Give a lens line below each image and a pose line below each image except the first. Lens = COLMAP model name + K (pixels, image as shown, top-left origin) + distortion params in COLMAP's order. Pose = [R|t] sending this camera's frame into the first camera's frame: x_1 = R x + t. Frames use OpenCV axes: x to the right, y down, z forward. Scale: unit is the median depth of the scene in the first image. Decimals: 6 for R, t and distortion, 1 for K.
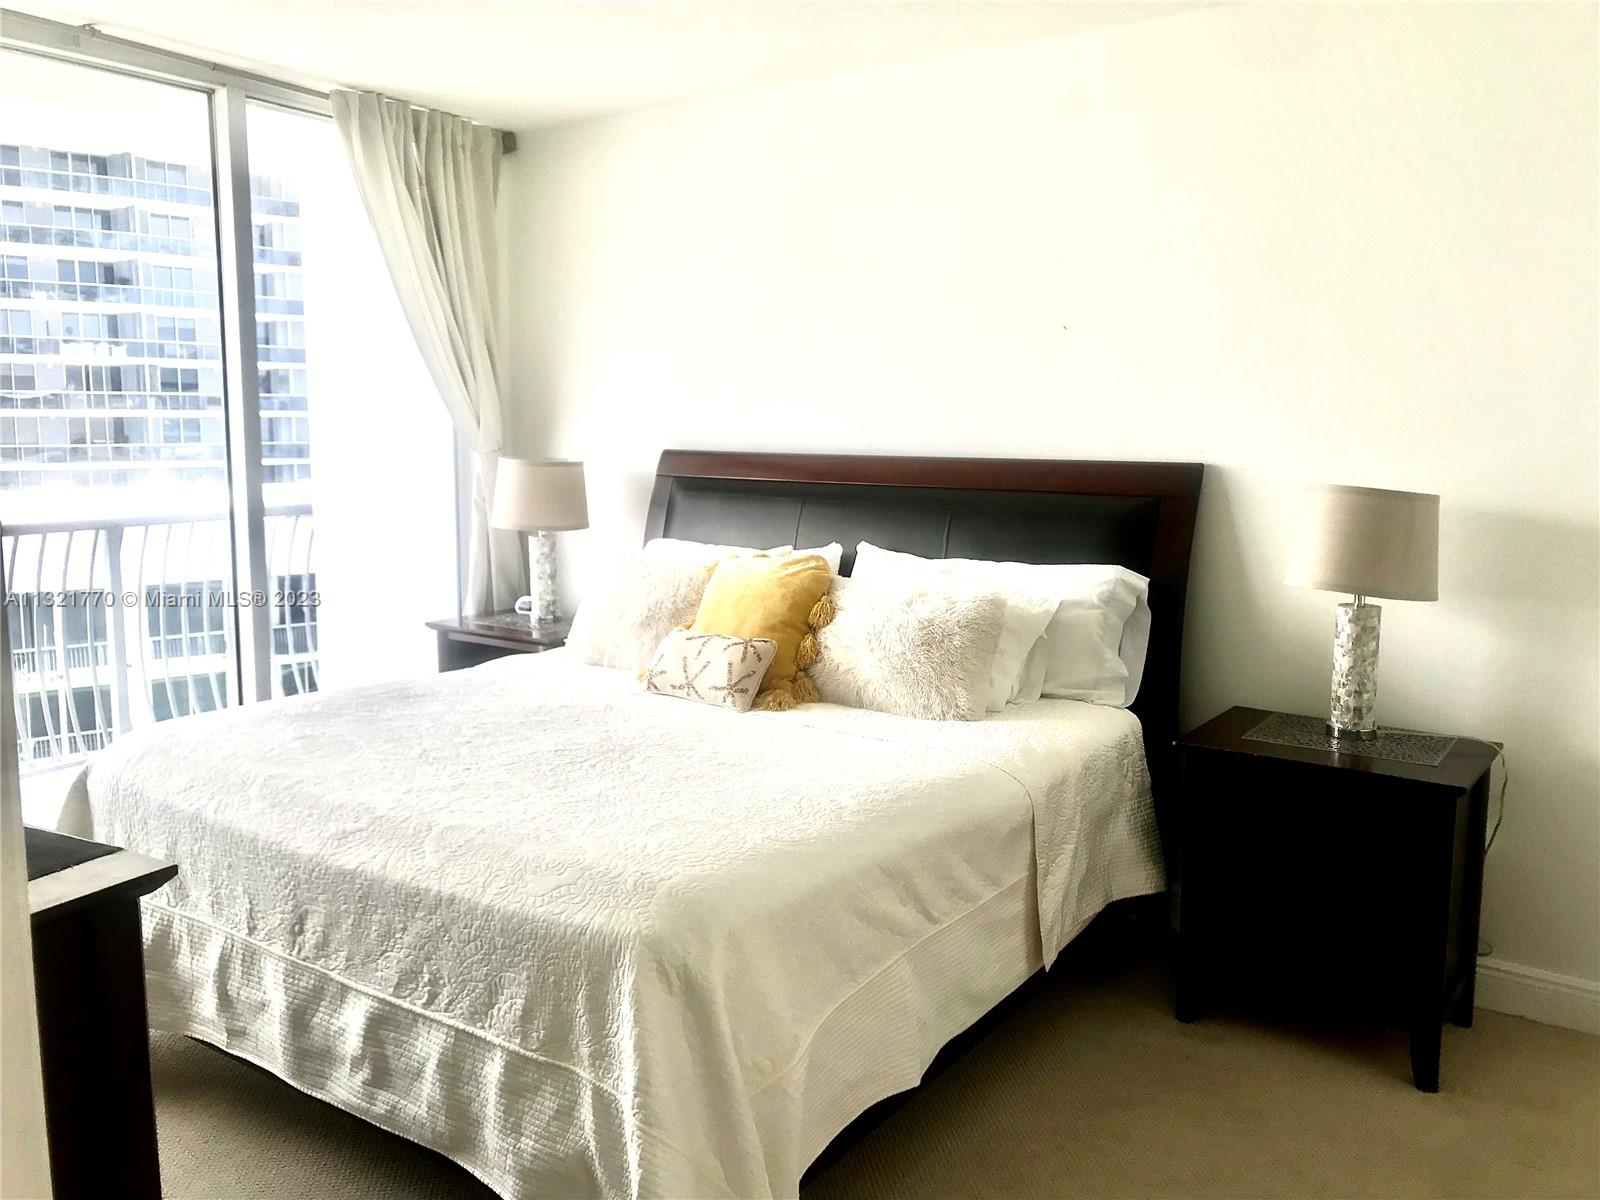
lens RADIAL K [[1316.9, 0, 801.1], [0, 1316.9, 607.7], [0, 0, 1]] dist [0.009440, -0.006322]
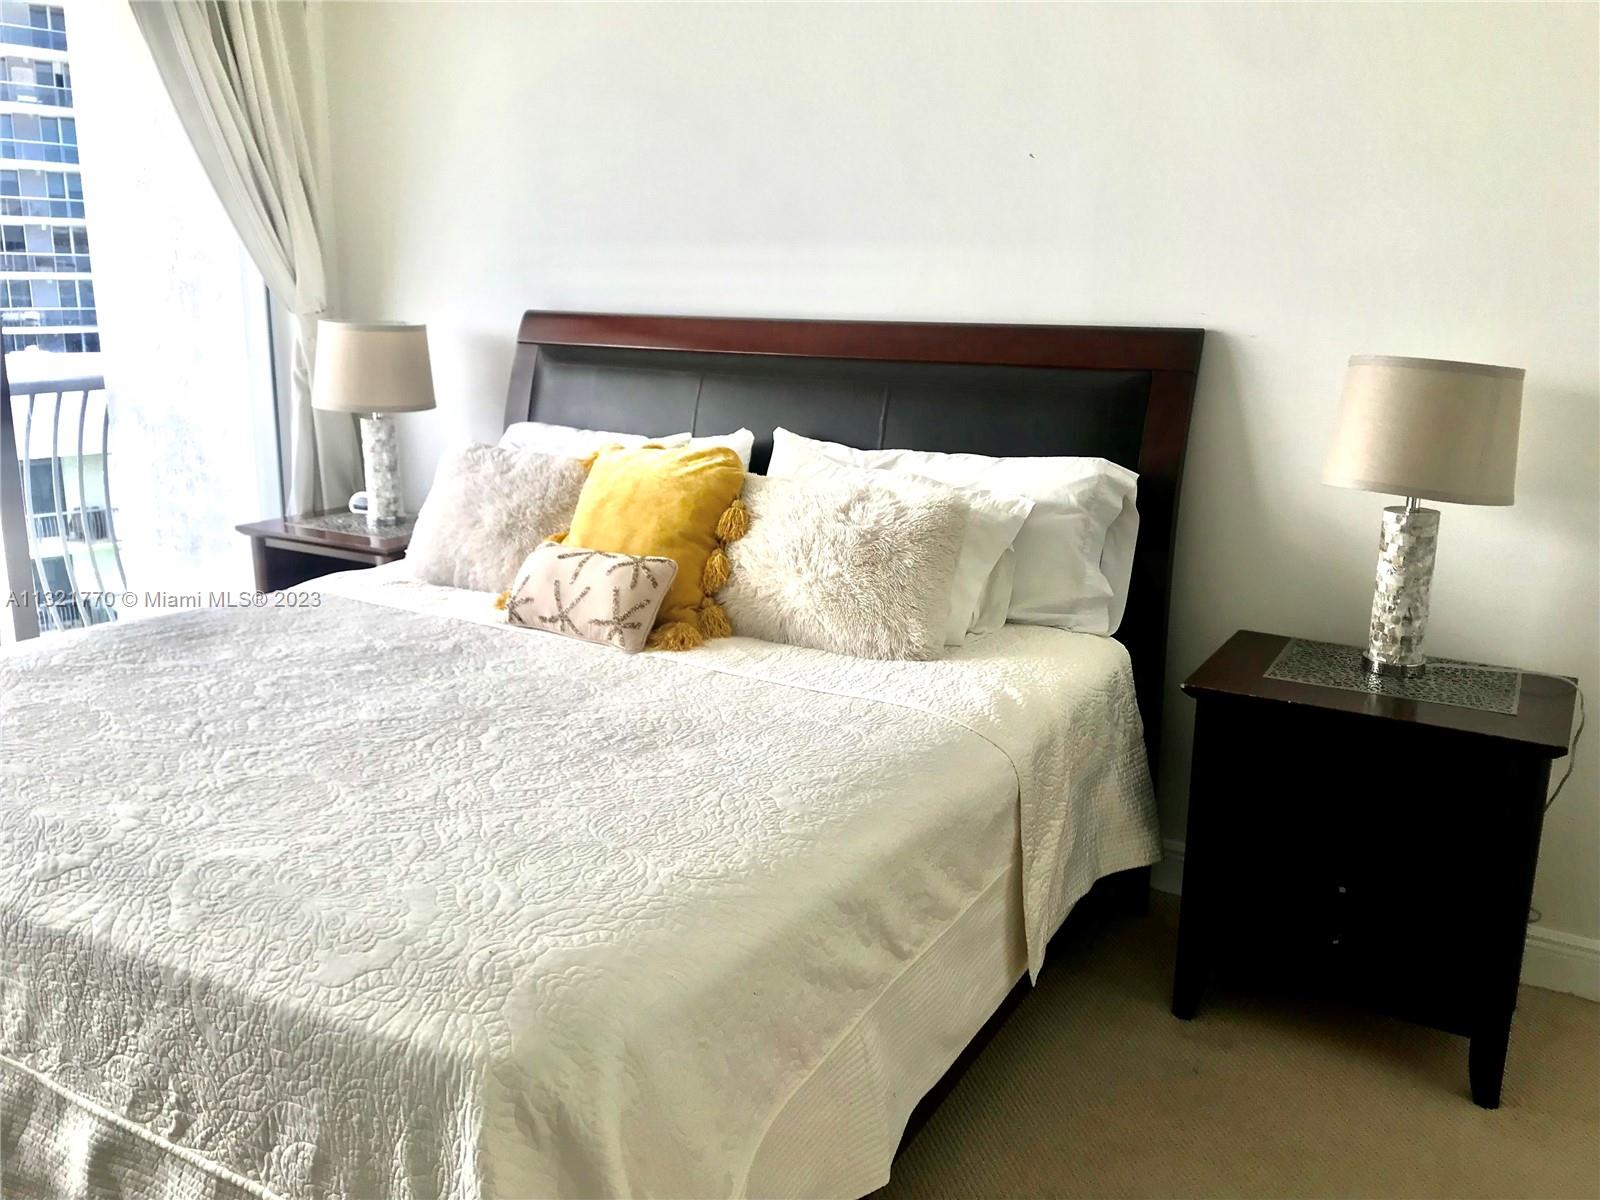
lens RADIAL K [[1316.9, 0, 810.6], [0, 1316.9, 598.1], [0, 0, 1]] dist [0.009440, -0.006322]
pose [[0.995427, -0.017095, 0.093988, -0.013744], [0.008524, 0.995828, 0.090850, -0.023698], [-0.095149, -0.089634, 0.991419, 0.236394]]
